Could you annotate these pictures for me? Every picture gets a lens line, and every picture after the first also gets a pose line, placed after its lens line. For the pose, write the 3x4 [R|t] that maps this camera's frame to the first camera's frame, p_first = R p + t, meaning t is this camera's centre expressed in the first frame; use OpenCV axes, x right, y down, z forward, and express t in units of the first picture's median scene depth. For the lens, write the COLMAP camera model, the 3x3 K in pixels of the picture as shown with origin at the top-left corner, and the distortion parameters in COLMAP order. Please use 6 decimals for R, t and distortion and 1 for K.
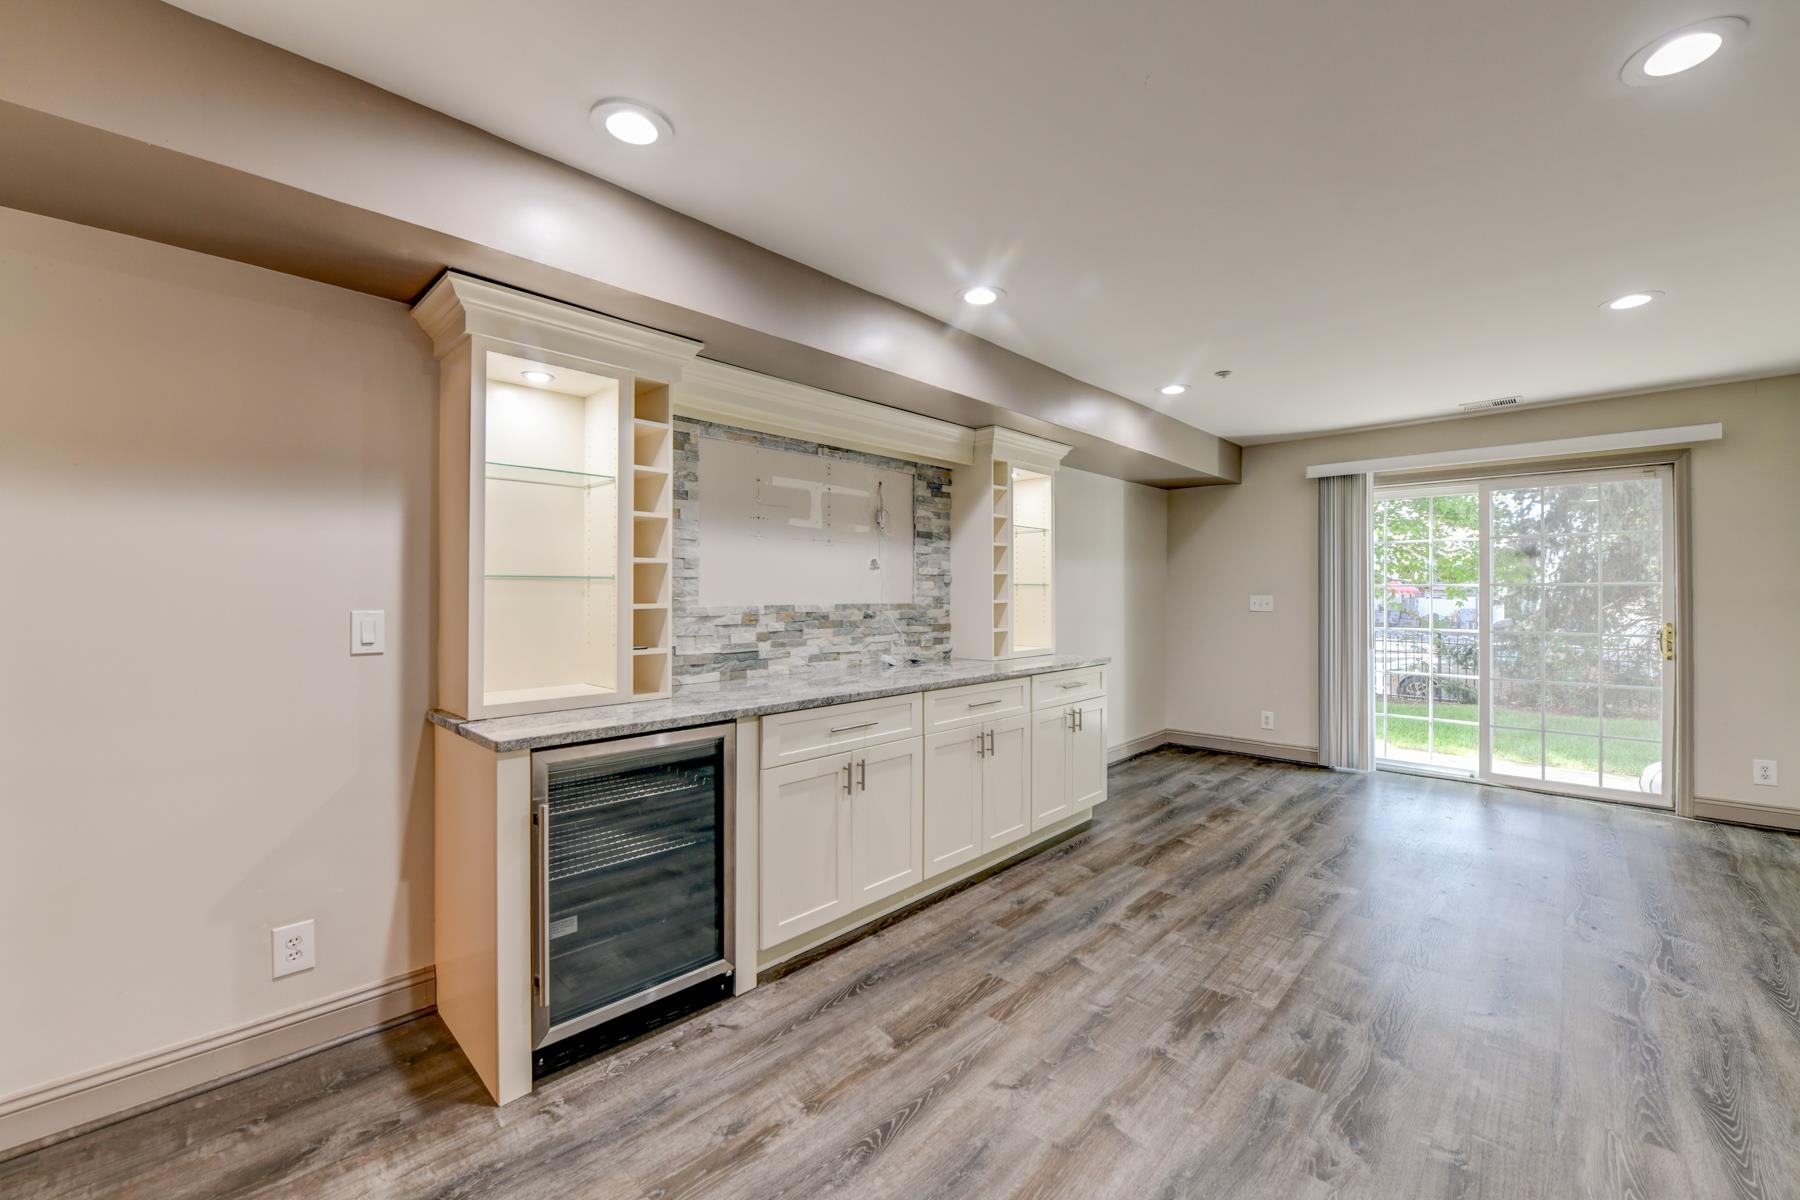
lens RADIAL K [[732.0, 0, 901.0], [0, 732.0, 584.3], [0, 0, 1]] dist [-0.021341, -0.001856]
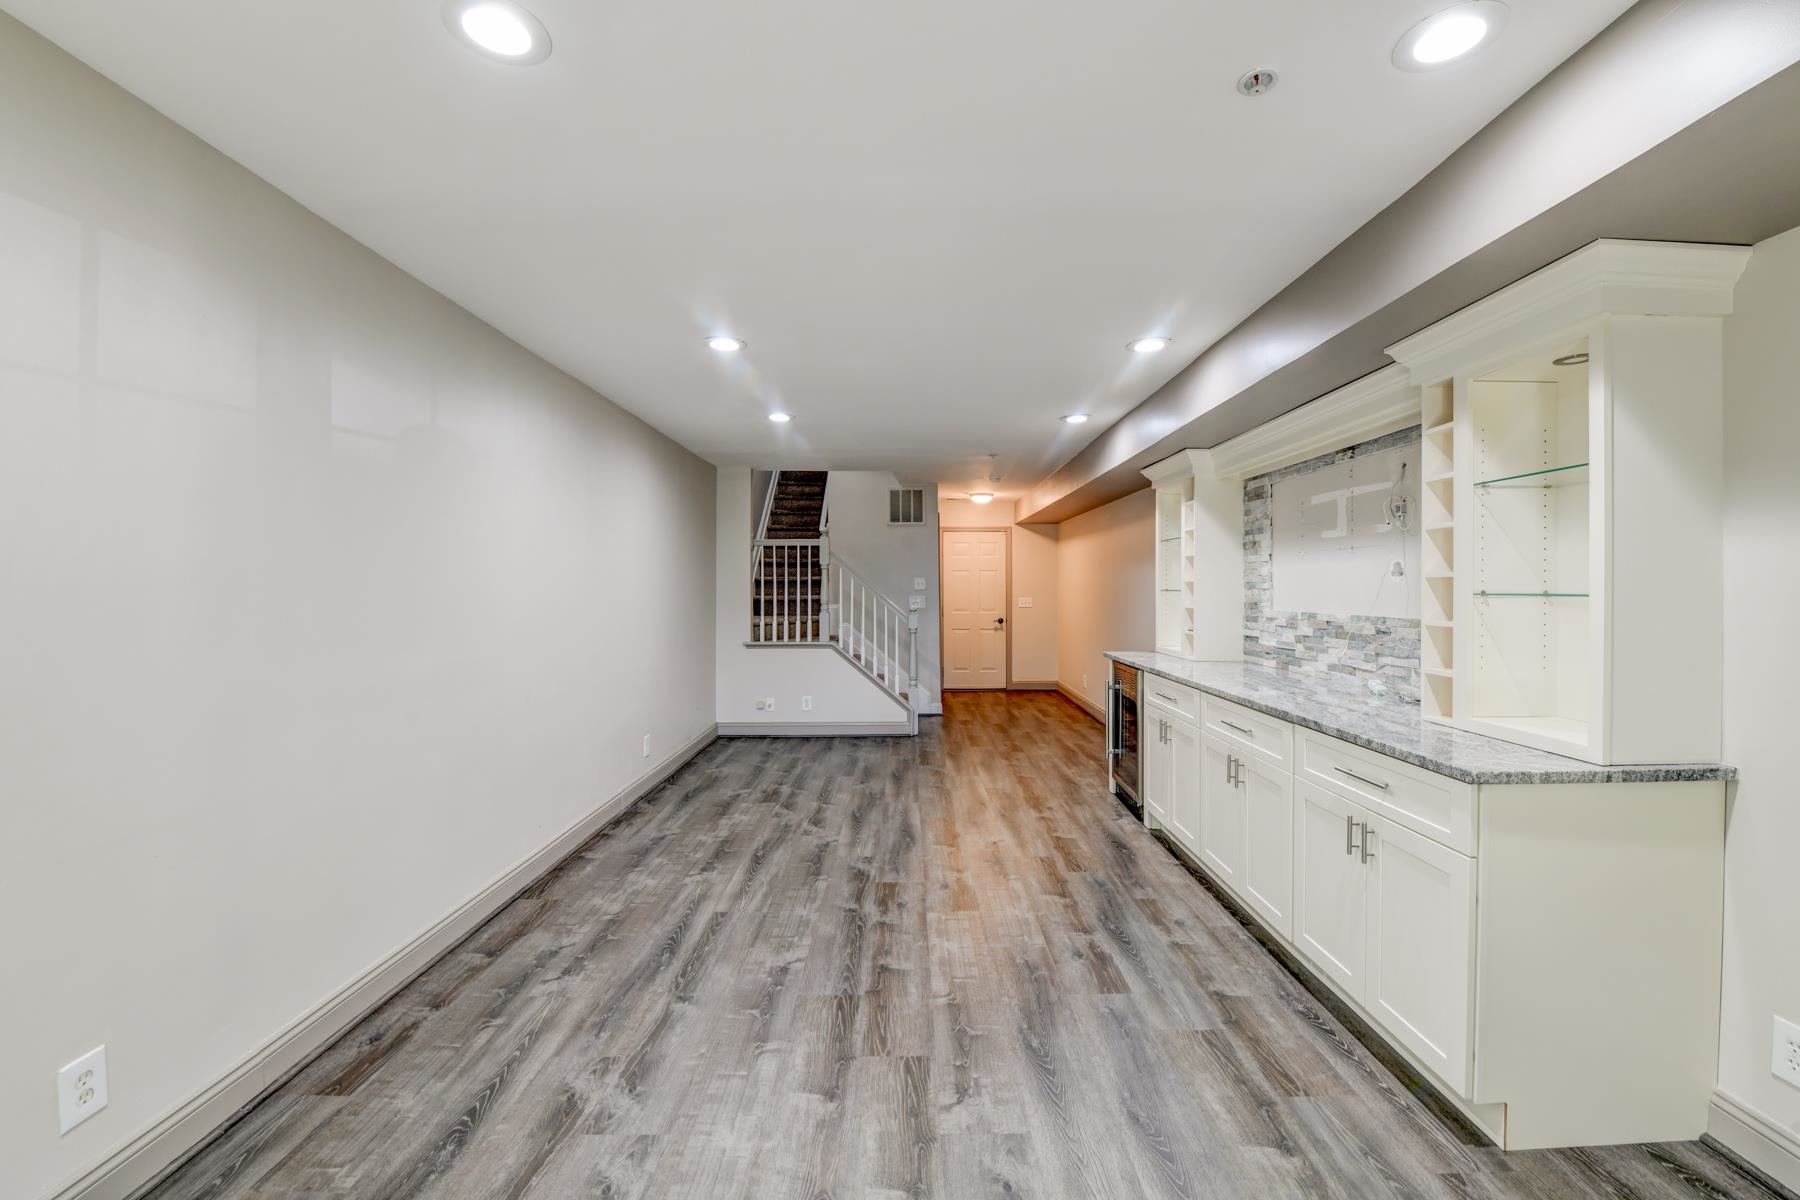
lens RADIAL K [[732.0, 0, 903.6], [0, 732.0, 596.3], [0, 0, 1]] dist [-0.021341, -0.001856]
pose [[-0.734579, 0.010144, -0.678448, 1.093695], [0.010464, 0.999939, 0.003621, -0.007257], [0.678443, -0.004440, -0.734640, 1.472876]]
